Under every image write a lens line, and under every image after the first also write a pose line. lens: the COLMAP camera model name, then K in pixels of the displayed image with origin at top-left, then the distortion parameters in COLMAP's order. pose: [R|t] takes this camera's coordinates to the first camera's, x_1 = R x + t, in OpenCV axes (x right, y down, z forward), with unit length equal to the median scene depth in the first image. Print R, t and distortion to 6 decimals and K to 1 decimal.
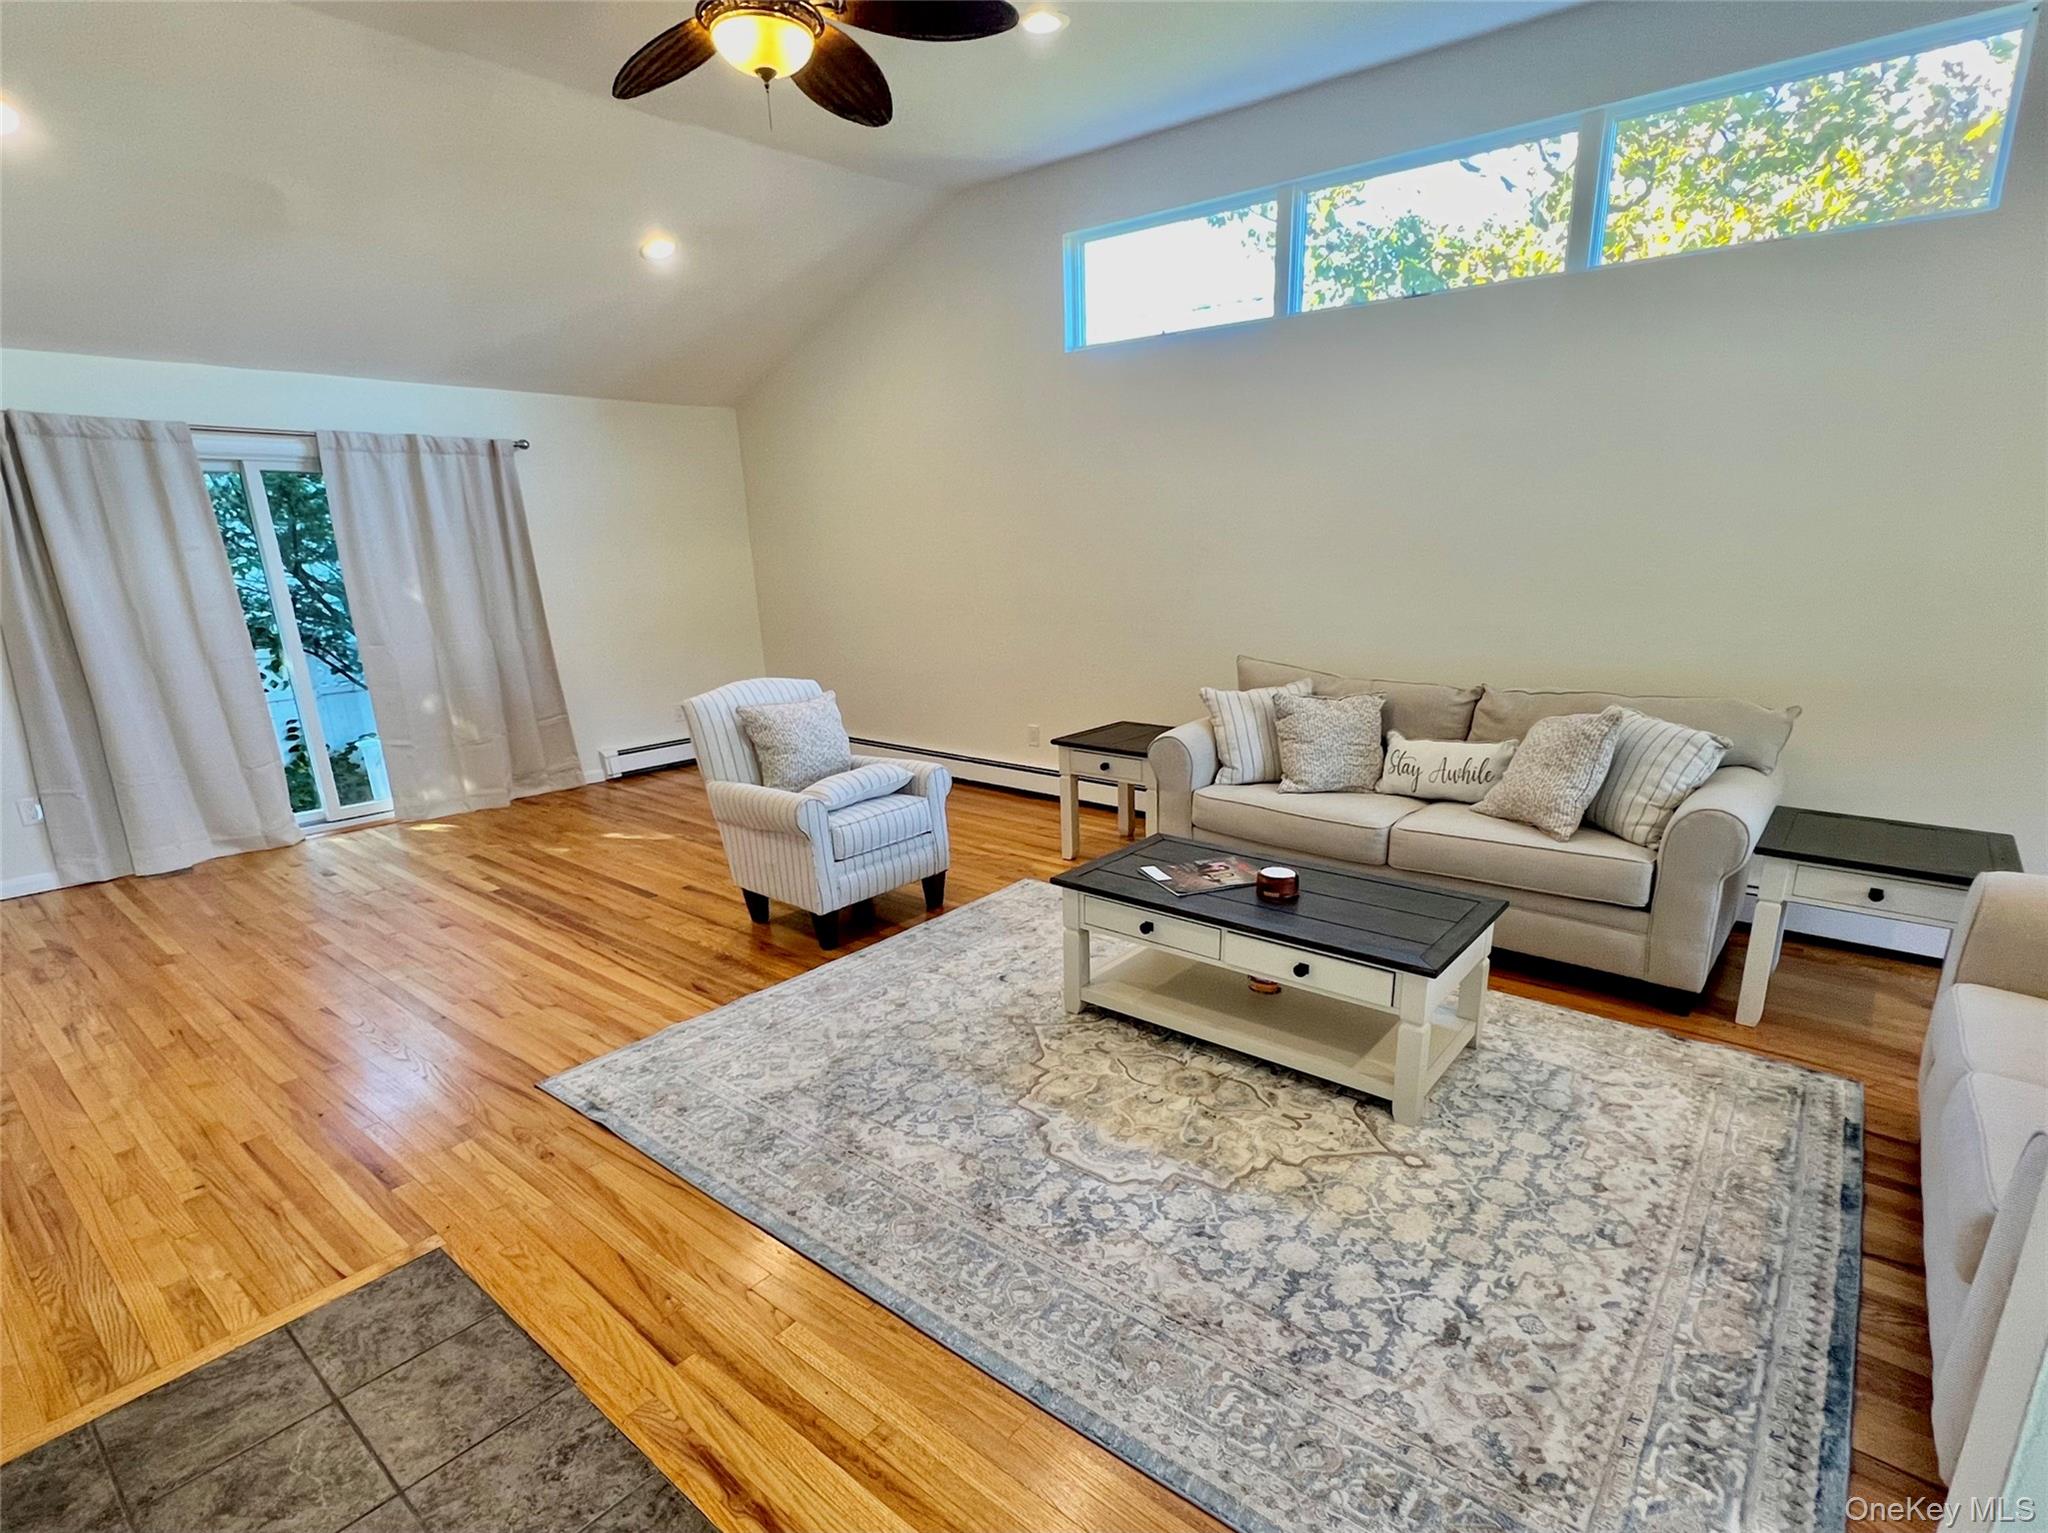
lens RADIAL K [[1030.8, 0, 1024.2], [0, 1030.8, 843.8], [0, 0, 1]] dist [0.002543, 0.000669]
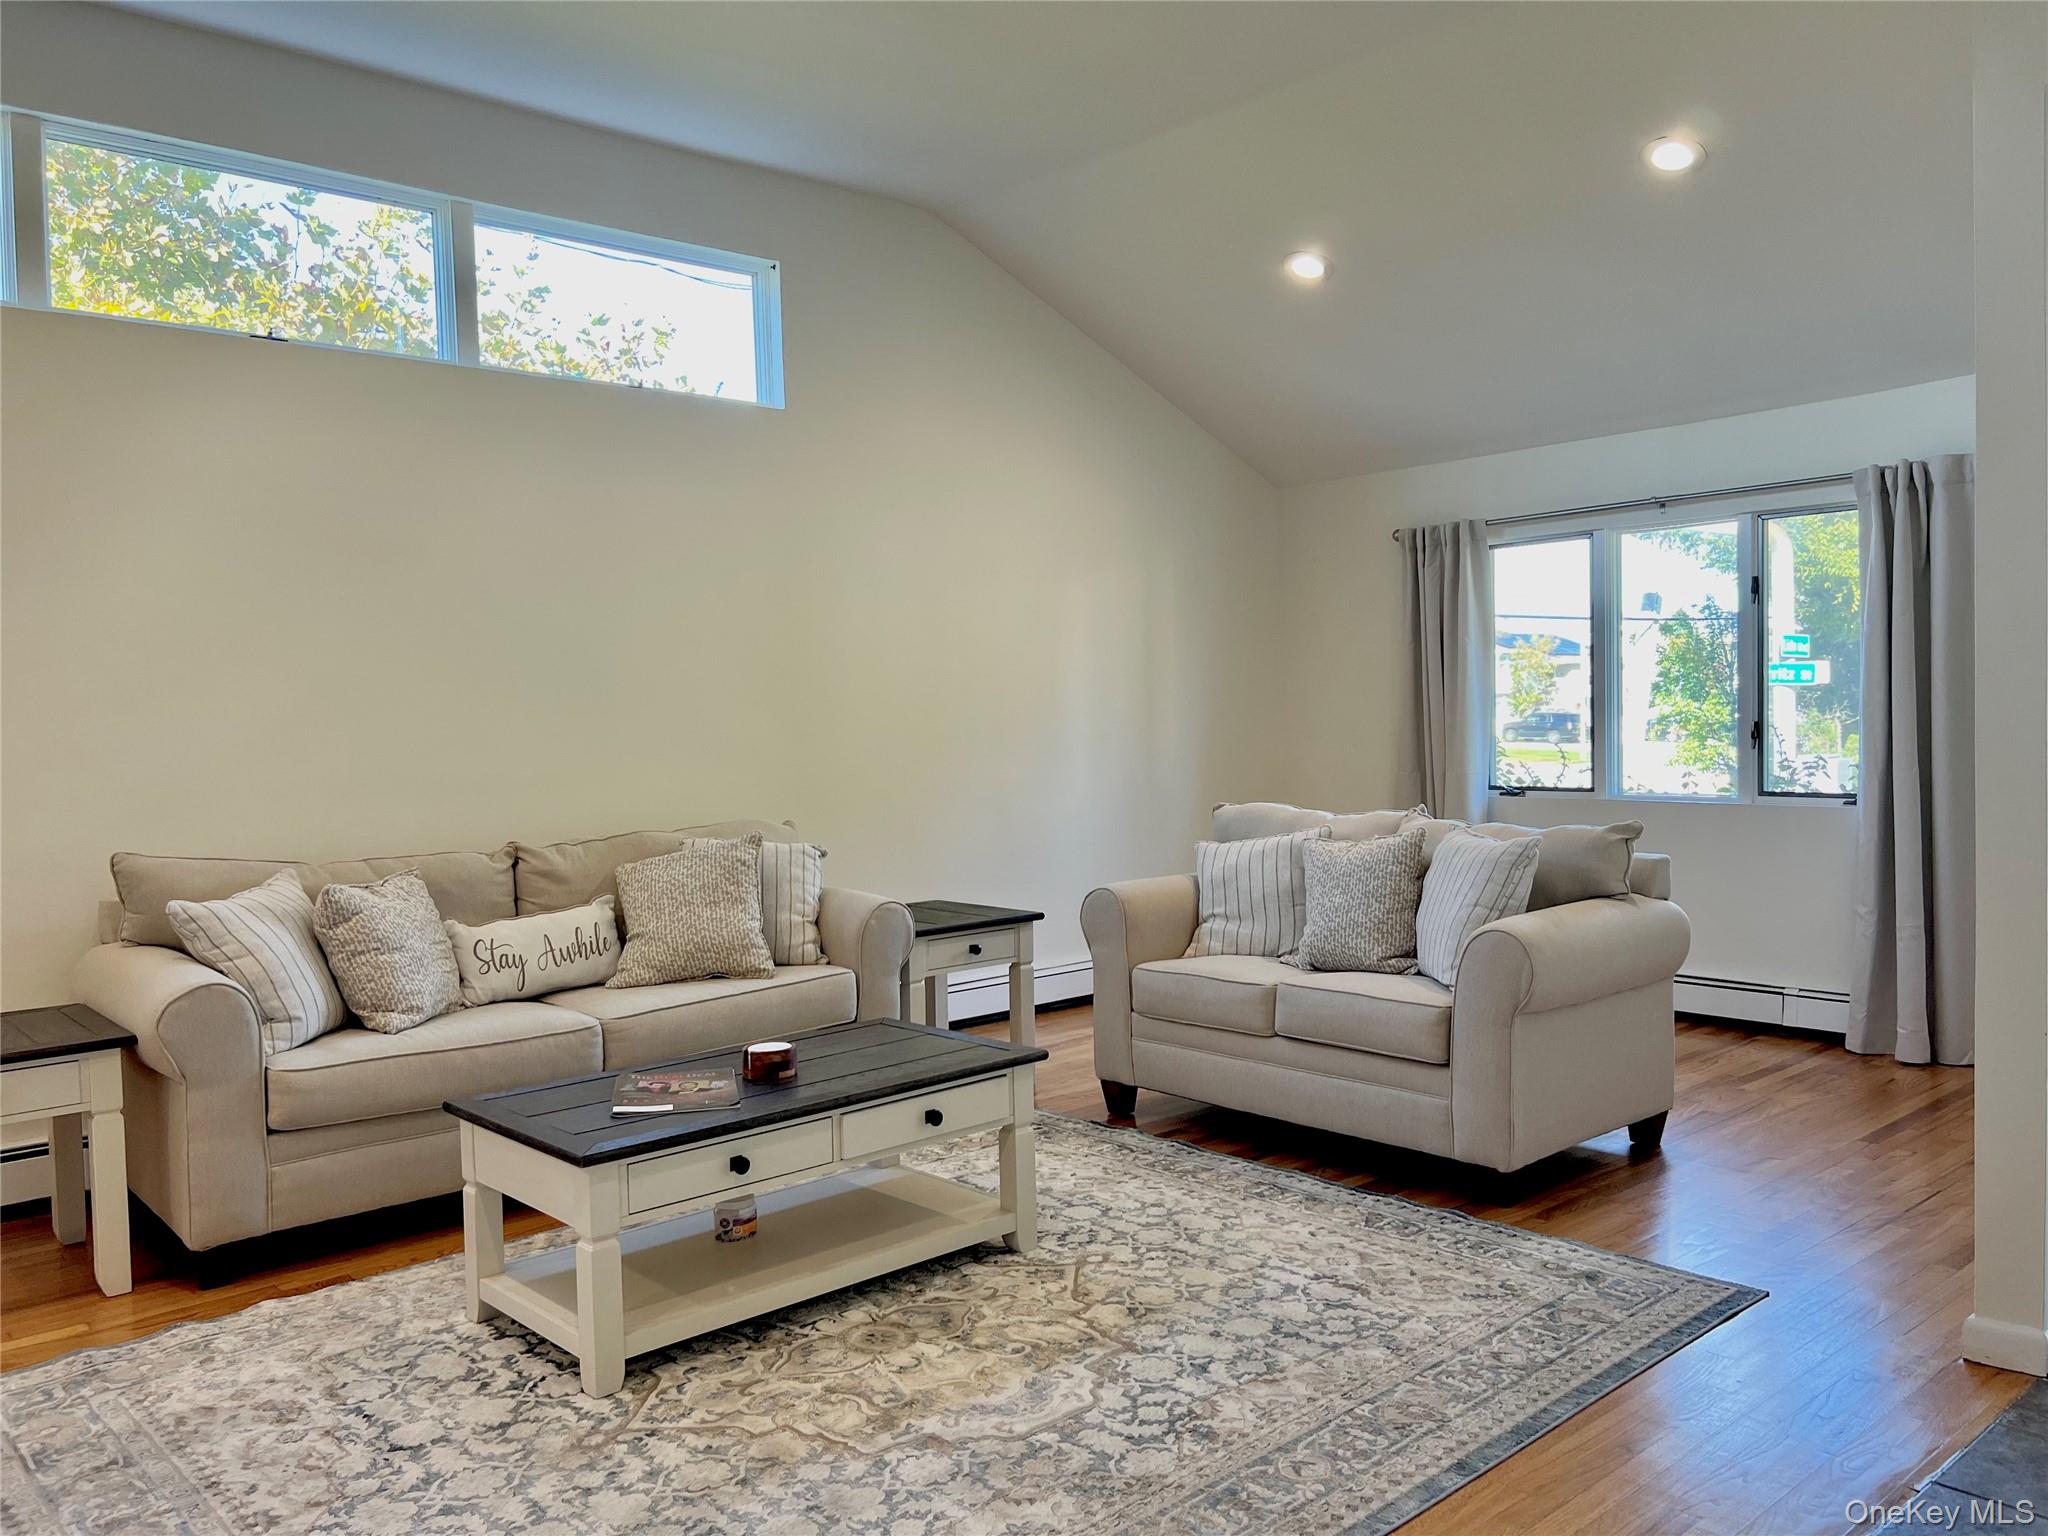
lens RADIAL K [[1563.7, 0, 1024.0], [0, 1563.7, 768.0], [0, 0, 1]] dist [0.007220, 0.001100]
pose [[0.156099, -0.029634, 0.987297, -0.874057], [0.310149, 0.950467, -0.020508, -0.089807], [-0.937785, 0.309411, 0.157558, 0.605750]]
